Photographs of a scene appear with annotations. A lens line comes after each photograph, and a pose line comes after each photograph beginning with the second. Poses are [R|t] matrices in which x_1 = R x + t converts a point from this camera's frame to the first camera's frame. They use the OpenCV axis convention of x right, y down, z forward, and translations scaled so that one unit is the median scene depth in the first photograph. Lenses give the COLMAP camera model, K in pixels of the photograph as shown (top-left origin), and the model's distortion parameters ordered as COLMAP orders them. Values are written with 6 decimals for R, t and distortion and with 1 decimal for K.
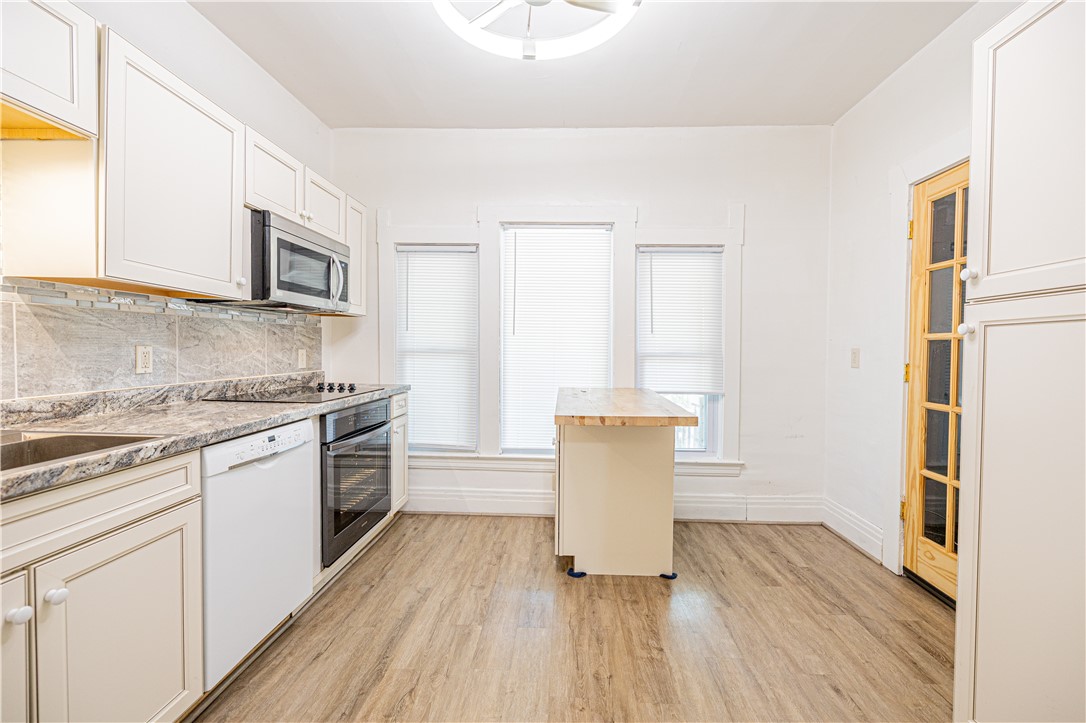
lens RADIAL K [[455.8, 0, 549.8], [0, 455.8, 357.2], [0, 0, 1]] dist [0.002626, -0.000510]
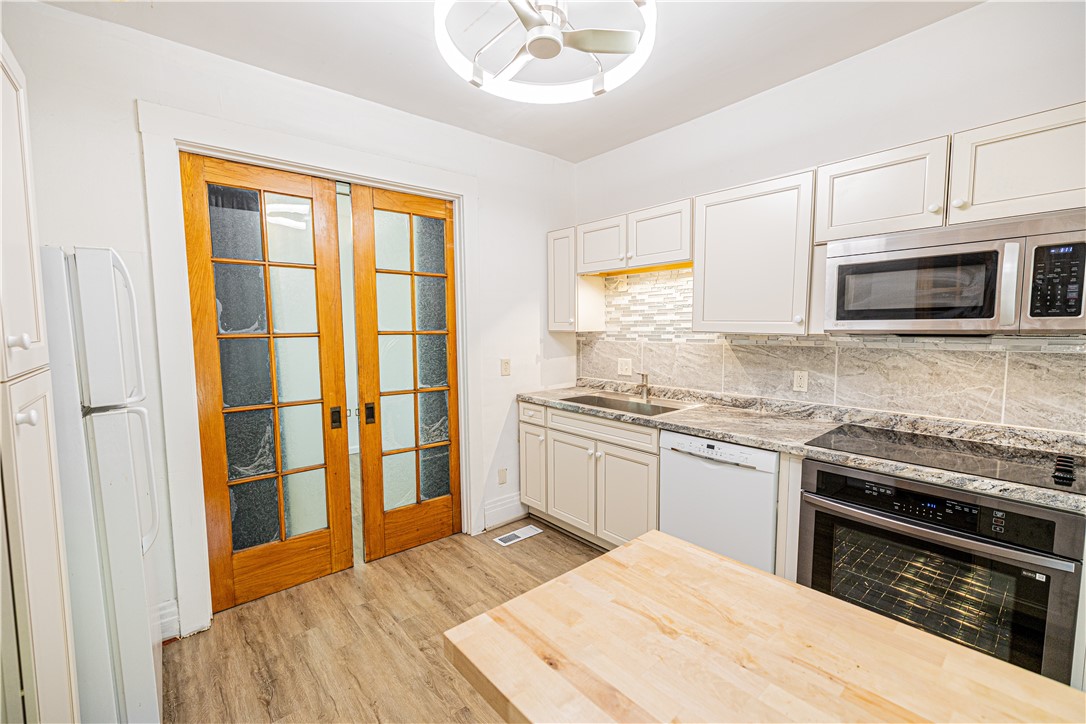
lens RADIAL K [[455.8, 0, 546.2], [0, 455.8, 361.9], [0, 0, 1]] dist [0.002626, -0.000510]
pose [[-0.720384, 0.049440, -0.691812, 0.595908], [-0.018227, 0.995762, 0.090141, -0.165239], [0.693336, 0.077546, -0.716429, 1.508406]]
